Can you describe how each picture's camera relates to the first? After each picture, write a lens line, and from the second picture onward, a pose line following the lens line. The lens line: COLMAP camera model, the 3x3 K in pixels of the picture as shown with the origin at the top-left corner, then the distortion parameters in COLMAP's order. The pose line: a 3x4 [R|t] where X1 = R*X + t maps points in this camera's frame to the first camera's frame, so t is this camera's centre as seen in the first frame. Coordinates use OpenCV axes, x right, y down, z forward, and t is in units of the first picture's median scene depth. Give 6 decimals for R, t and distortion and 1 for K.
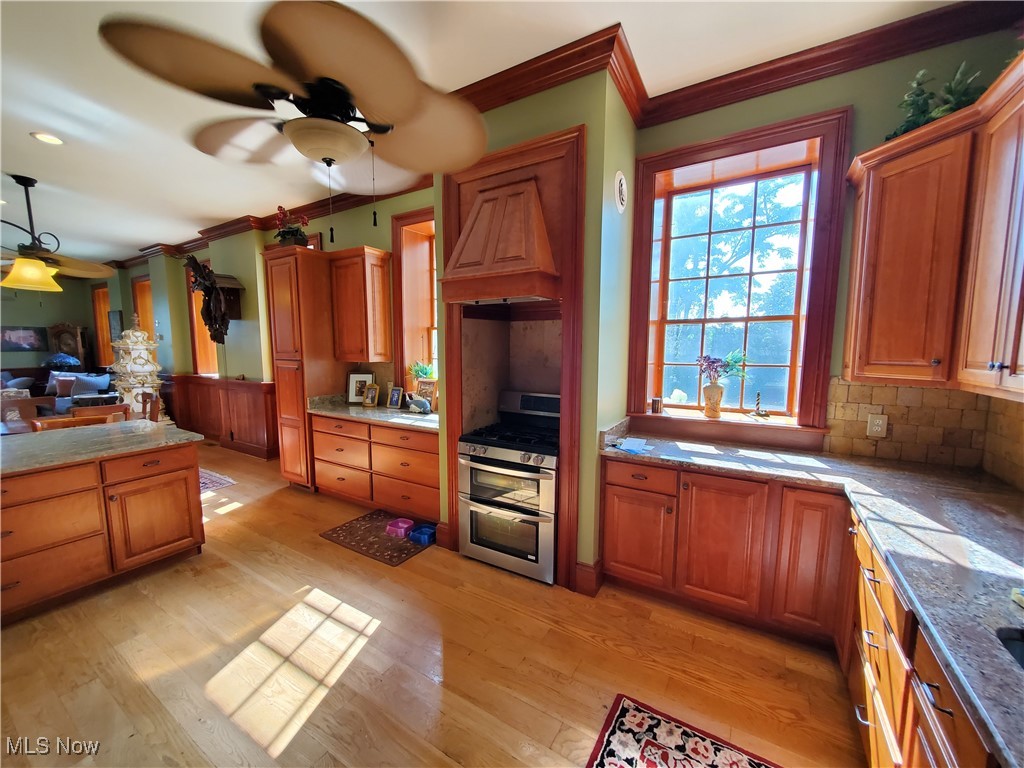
lens RADIAL K [[407.3, 0, 503.9], [0, 407.3, 393.6], [0, 0, 1]] dist [0.000785, -0.000157]
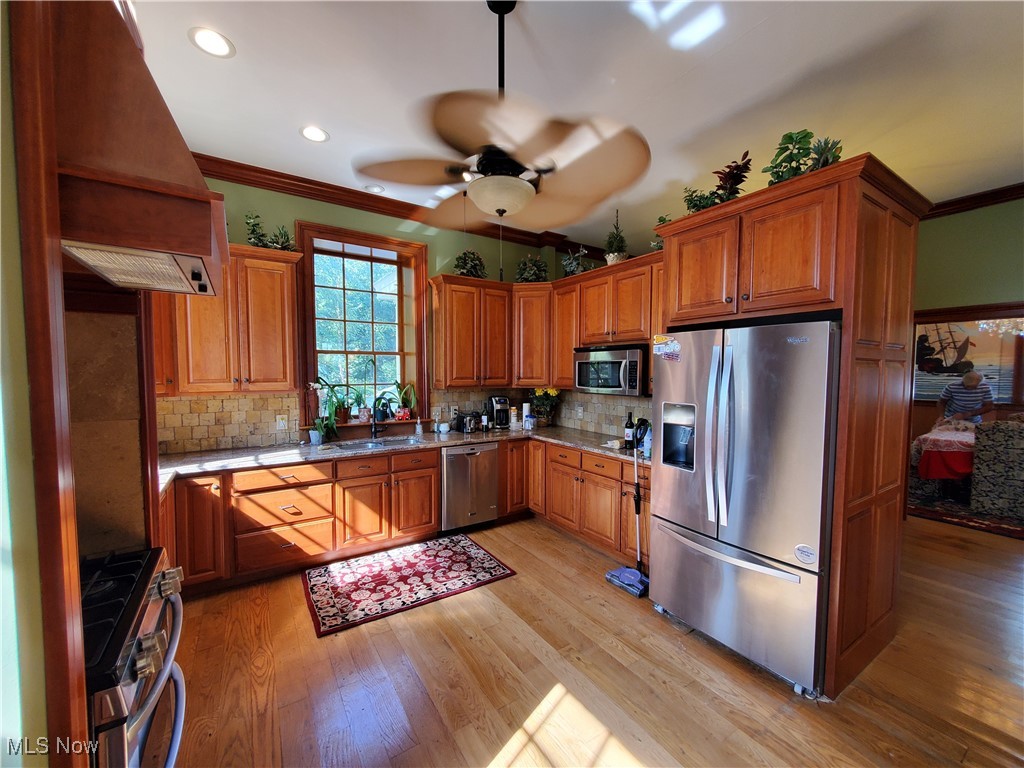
lens RADIAL K [[407.3, 0, 509.0], [0, 407.3, 389.1], [0, 0, 1]] dist [0.000785, -0.000157]
pose [[-0.909154, -0.024750, 0.415724, -0.871877], [0.043381, 0.987174, 0.153642, -0.244987], [-0.414194, 0.157719, -0.896419, 1.955656]]
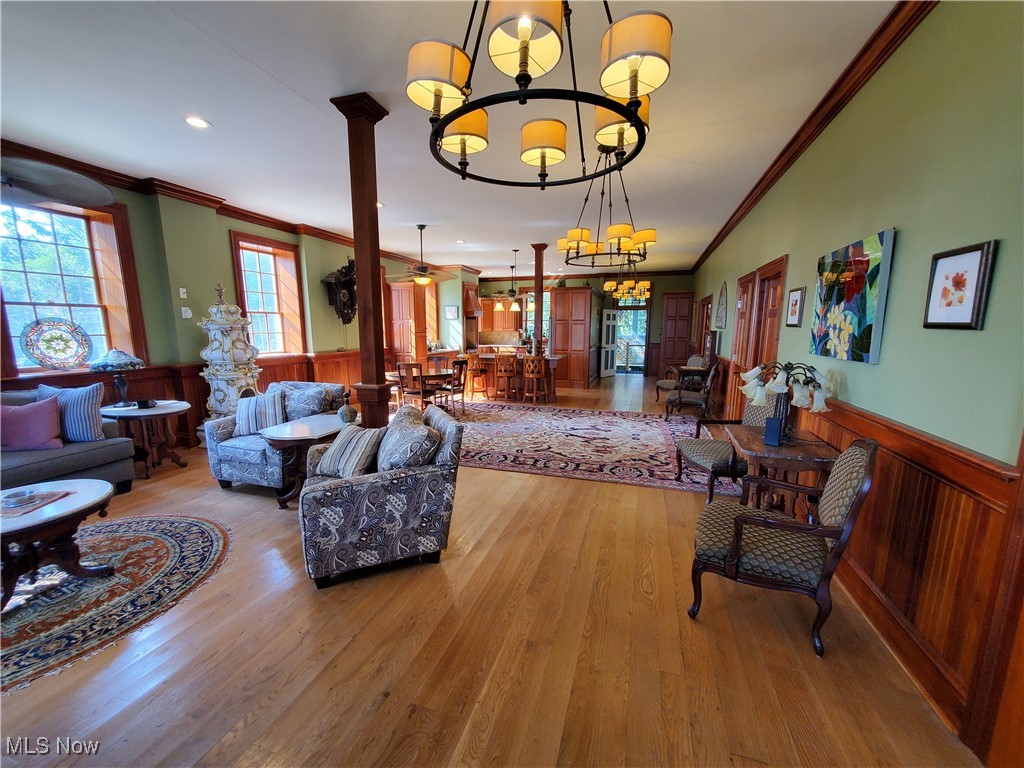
lens RADIAL K [[407.3, 0, 511.2], [0, 407.3, 389.5], [0, 0, 1]] dist [0.000785, -0.000157]
pose [[-0.237871, -0.158029, 0.958355, -7.086036], [0.114653, 0.975209, 0.189266, -0.383479], [-0.964506, 0.154899, -0.213855, 2.598695]]
